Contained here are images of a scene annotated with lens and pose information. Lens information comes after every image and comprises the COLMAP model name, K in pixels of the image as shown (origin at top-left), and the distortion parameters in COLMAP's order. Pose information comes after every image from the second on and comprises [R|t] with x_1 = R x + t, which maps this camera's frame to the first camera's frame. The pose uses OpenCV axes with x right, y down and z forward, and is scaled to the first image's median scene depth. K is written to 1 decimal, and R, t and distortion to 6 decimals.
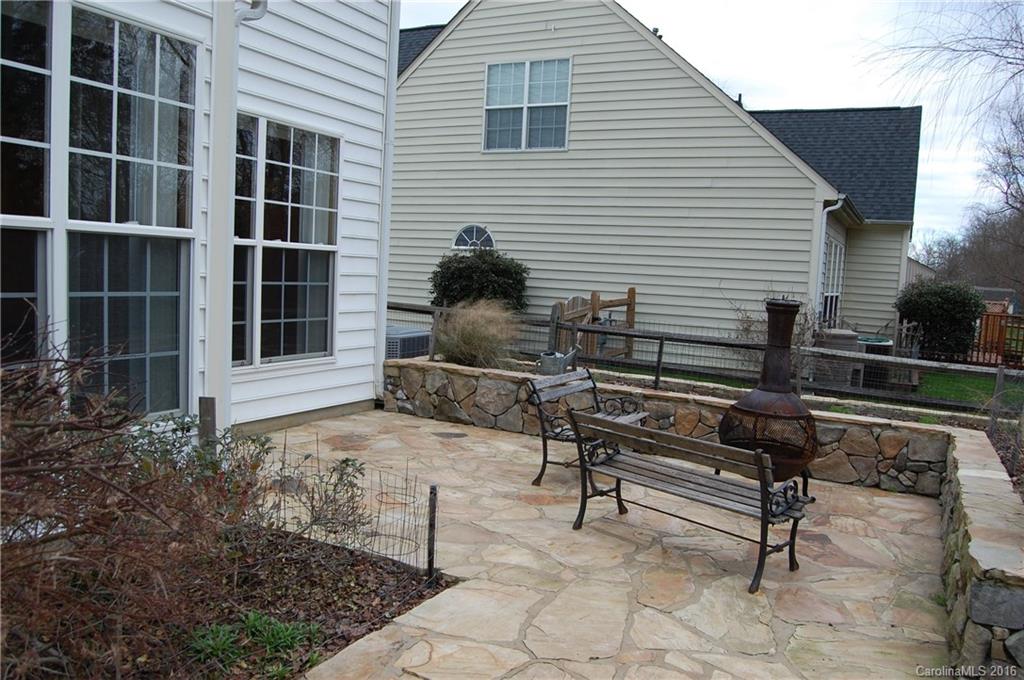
lens RADIAL K [[813.3, 0, 511.0], [0, 813.3, 337.5], [0, 0, 1]] dist [-0.000221, -0.004004]
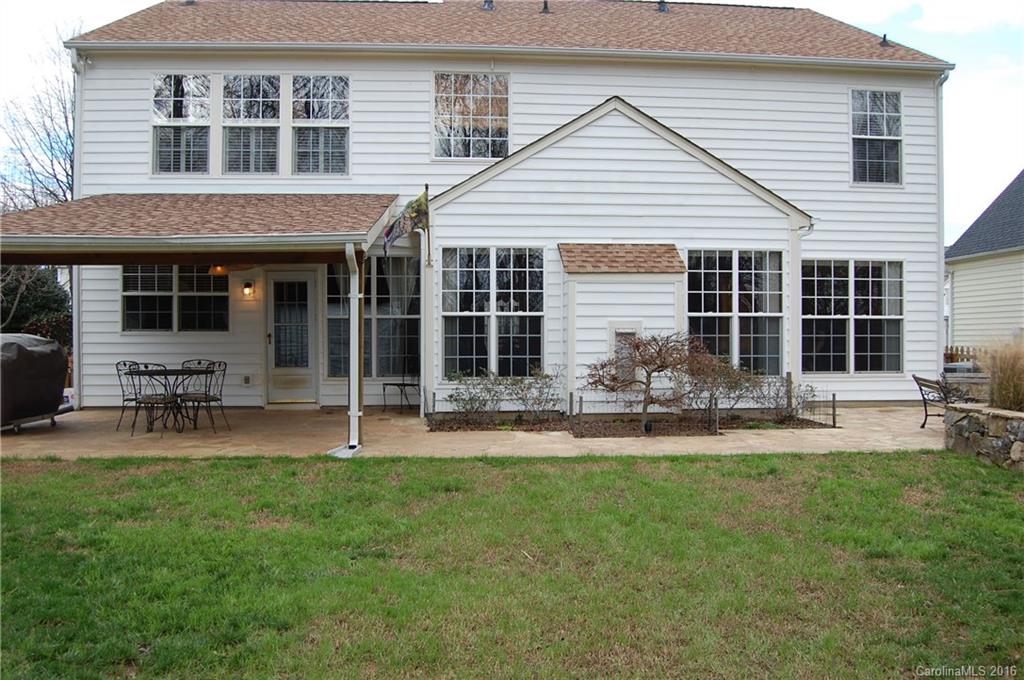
lens RADIAL K [[813.3, 0, 512.2], [0, 813.3, 338.3], [0, 0, 1]] dist [-0.000221, -0.004004]
pose [[0.528415, -0.052577, -0.847357, 0.964149], [-0.046103, 0.994831, -0.090478, 0.163785], [0.847733, 0.086876, 0.523260, -0.823620]]
